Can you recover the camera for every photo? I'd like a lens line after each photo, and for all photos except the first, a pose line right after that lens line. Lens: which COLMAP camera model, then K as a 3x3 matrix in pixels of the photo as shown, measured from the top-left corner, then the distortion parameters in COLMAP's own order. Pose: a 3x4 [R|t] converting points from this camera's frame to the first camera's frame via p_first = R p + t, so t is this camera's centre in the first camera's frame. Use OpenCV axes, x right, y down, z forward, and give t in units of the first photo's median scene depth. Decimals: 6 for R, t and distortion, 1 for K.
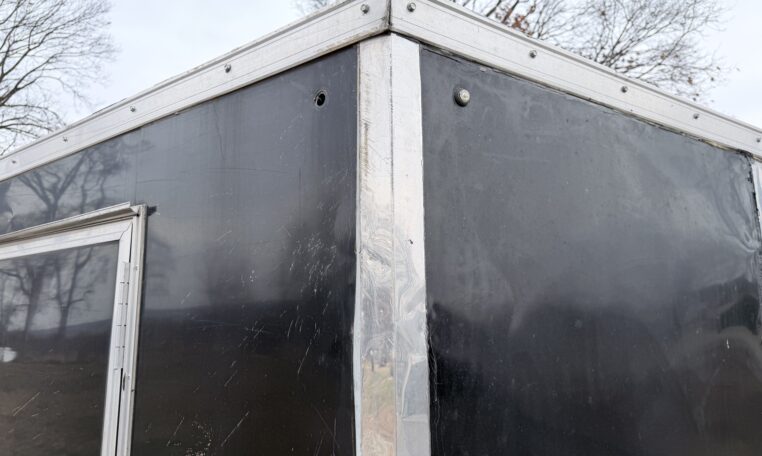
lens RADIAL K [[536.7, 0, 381.0], [0, 536.7, 228.0], [0, 0, 1]] dist [0.002926, -0.001484]
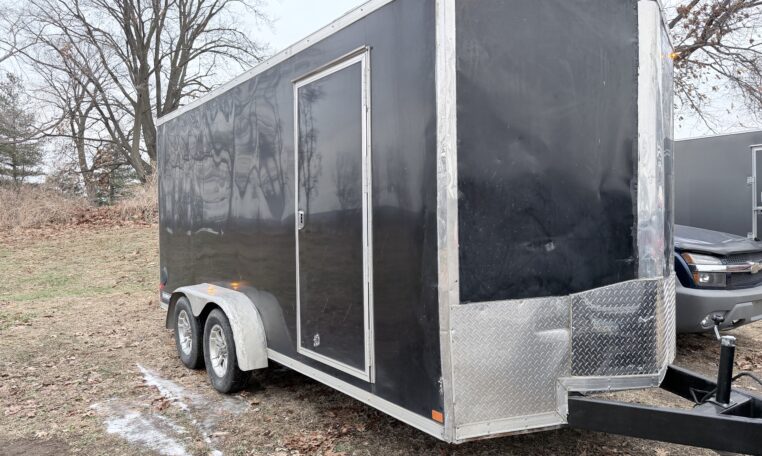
lens RADIAL K [[546.6, 0, 379.0], [0, 546.6, 246.0], [0, 0, 1]] dist [0.043435, 0.000635]
pose [[0.954274, 0.001962, -0.298927, 0.458482], [0.057321, 0.980221, 0.189421, 0.431689], [0.293386, -0.197895, 0.935287, -1.844437]]
